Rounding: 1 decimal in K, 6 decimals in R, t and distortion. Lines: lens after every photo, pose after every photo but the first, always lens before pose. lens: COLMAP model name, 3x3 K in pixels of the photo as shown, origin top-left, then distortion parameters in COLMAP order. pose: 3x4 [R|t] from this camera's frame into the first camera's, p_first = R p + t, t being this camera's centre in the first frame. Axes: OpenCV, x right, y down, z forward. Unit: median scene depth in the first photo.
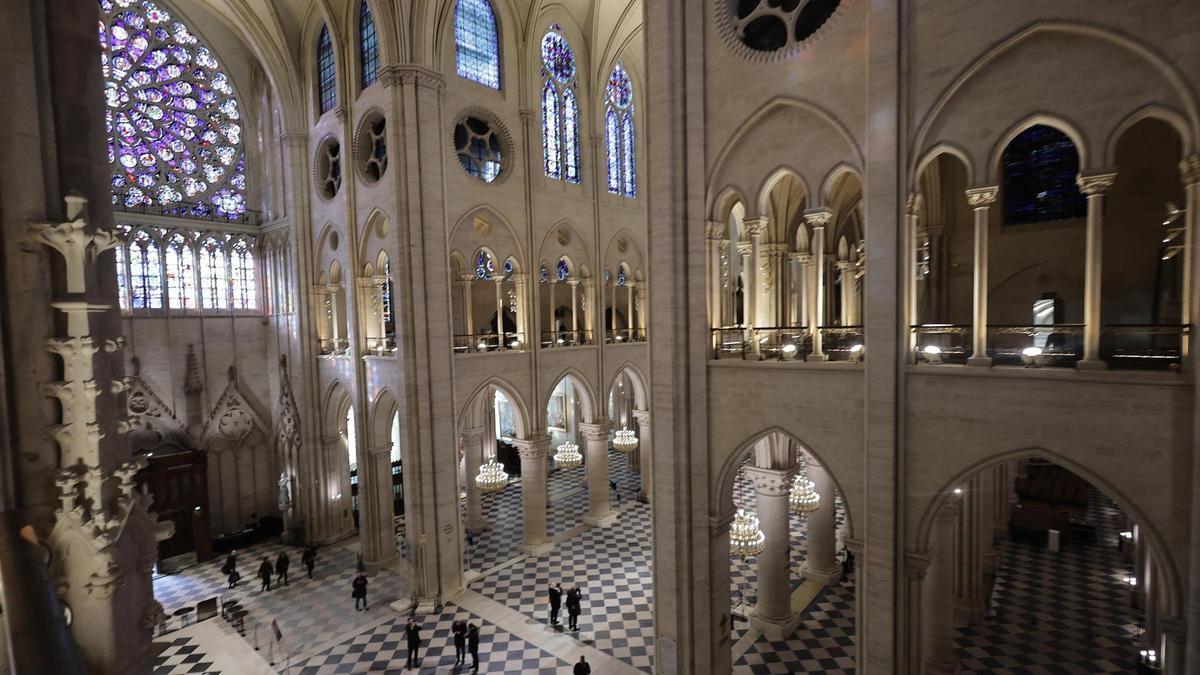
lens RADIAL K [[553.7, 0, 603.9], [0, 553.7, 346.6], [0, 0, 1]] dist [0.001145, 0.000558]
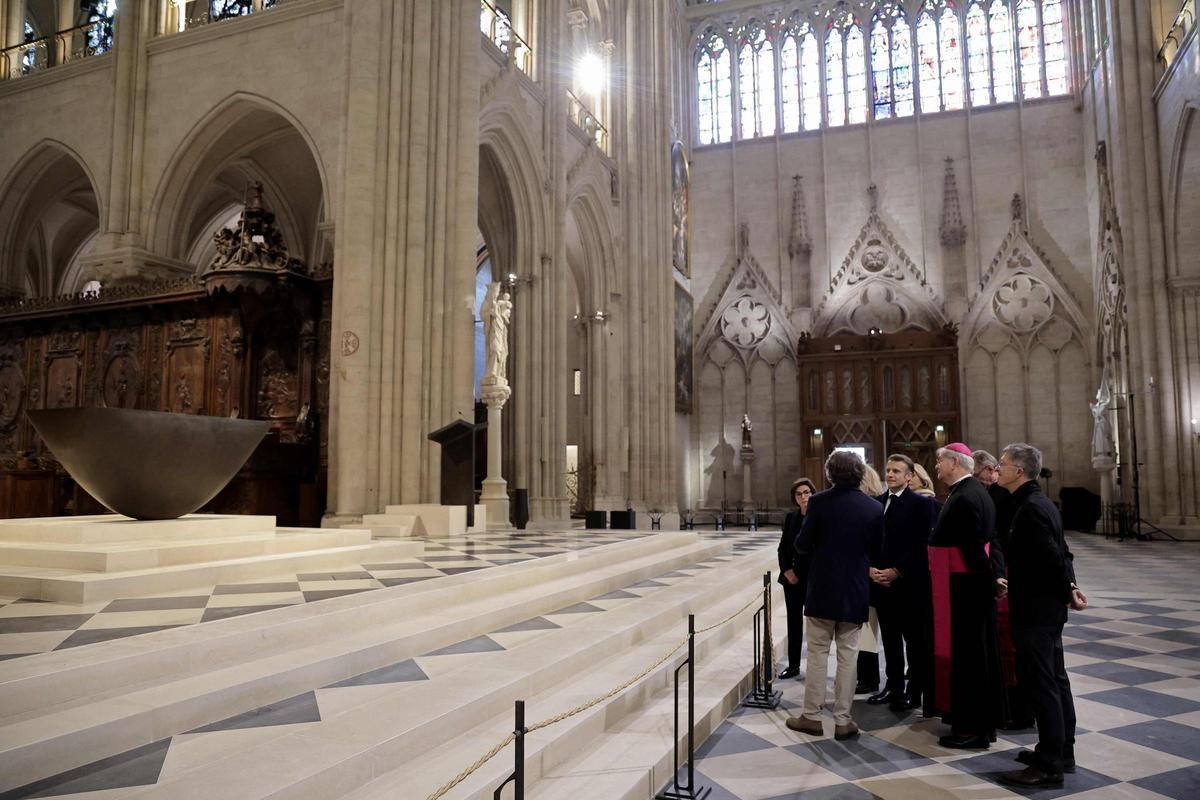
lens RADIAL K [[838.7, 0, 607.2], [0, 838.7, 405.8], [0, 0, 1]] dist [-0.094908, 0.076968]
pose [[0.304875, -0.055423, -0.950778, -0.062208], [-0.051971, 0.995850, -0.074716, 0.344274], [0.950973, 0.072192, 0.300729, 0.443739]]
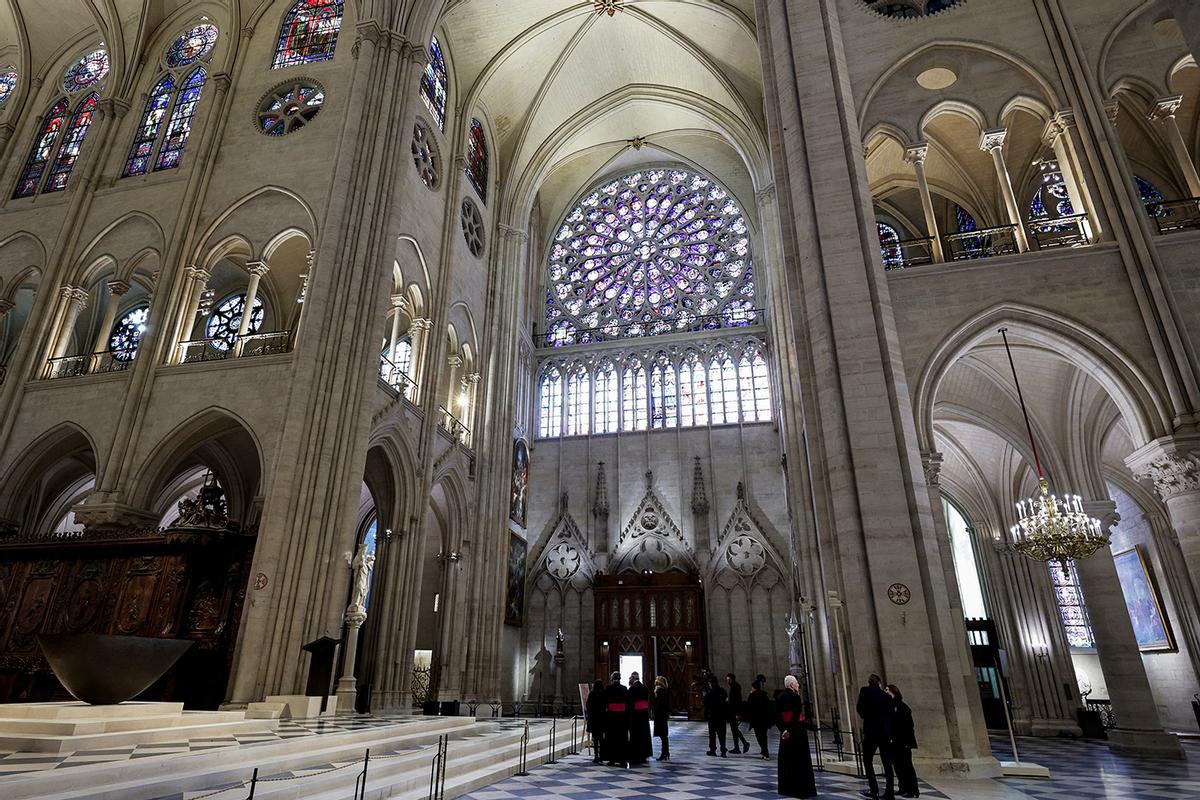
lens RADIAL K [[651.7, 0, 581.2], [0, 651.7, 413.5], [0, 0, 1]] dist [0.004054, 0.001450]
pose [[0.418631, -0.306211, -0.854976, 0.084339], [-0.069330, 0.927918, -0.366282, 0.335276], [0.905506, 0.212613, 0.367225, 0.456190]]
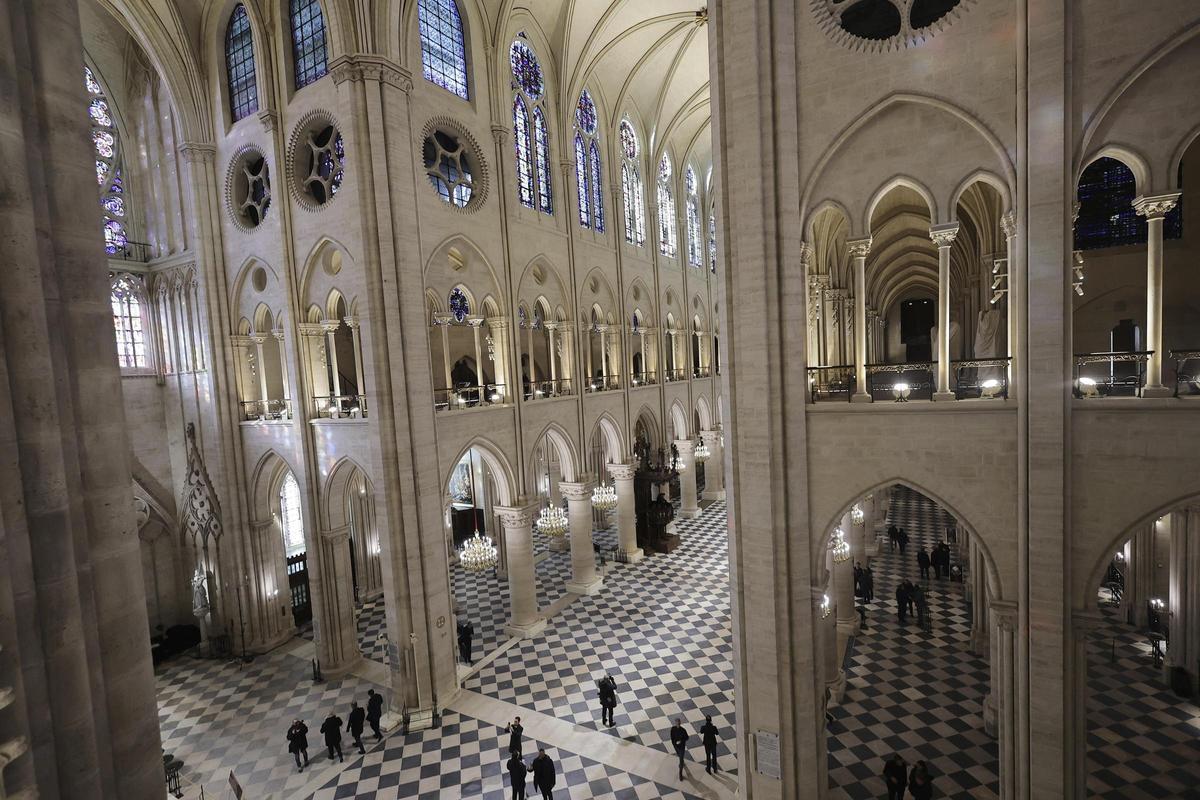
lens RADIAL K [[551.3, 0, 600.0], [0, 551.3, 400.0], [0, 0, 1]] dist [0.002045, 0.000207]
pose [[0.983283, -0.041770, 0.177229, -0.148468], [0.040755, 0.999125, 0.009362, -0.002117], [-0.177465, -0.001983, 0.984125, 0.117847]]
